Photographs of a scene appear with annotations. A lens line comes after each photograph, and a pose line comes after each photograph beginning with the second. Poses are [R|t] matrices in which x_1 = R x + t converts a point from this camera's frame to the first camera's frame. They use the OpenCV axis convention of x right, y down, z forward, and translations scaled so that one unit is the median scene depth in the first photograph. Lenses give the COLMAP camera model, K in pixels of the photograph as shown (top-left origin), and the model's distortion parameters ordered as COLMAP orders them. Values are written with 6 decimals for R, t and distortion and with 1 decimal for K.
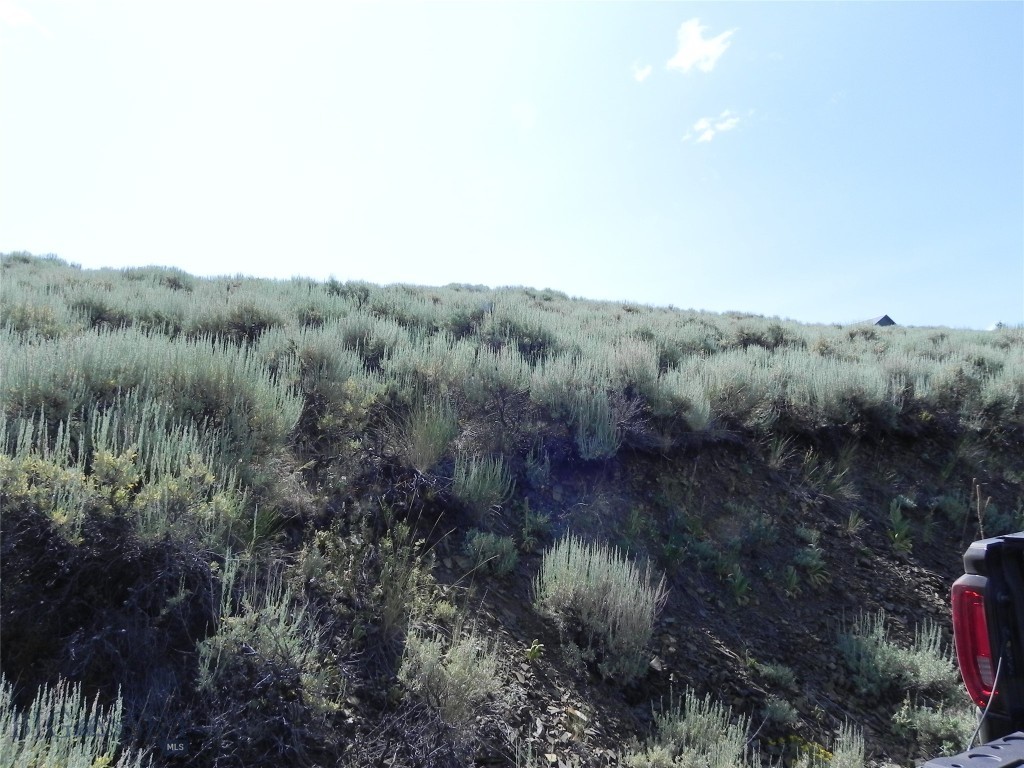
lens RADIAL K [[766.5, 0, 527.6], [0, 766.5, 379.0], [0, 0, 1]] dist [-0.016026, 0.004098]
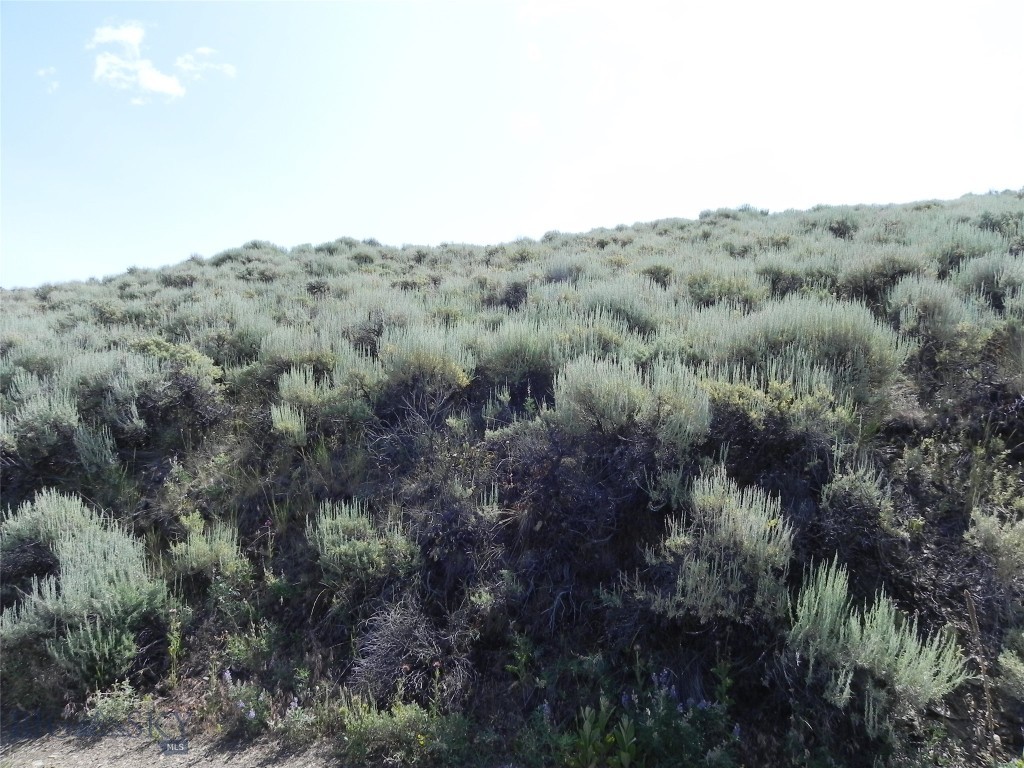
lens RADIAL K [[766.5, 0, 516.9], [0, 766.5, 379.9], [0, 0, 1]] dist [-0.016026, 0.004098]
pose [[0.655371, 0.016162, -0.755134, 0.406174], [0.066779, 0.994616, 0.079244, -0.091035], [0.752349, -0.102361, 0.650763, -0.628167]]
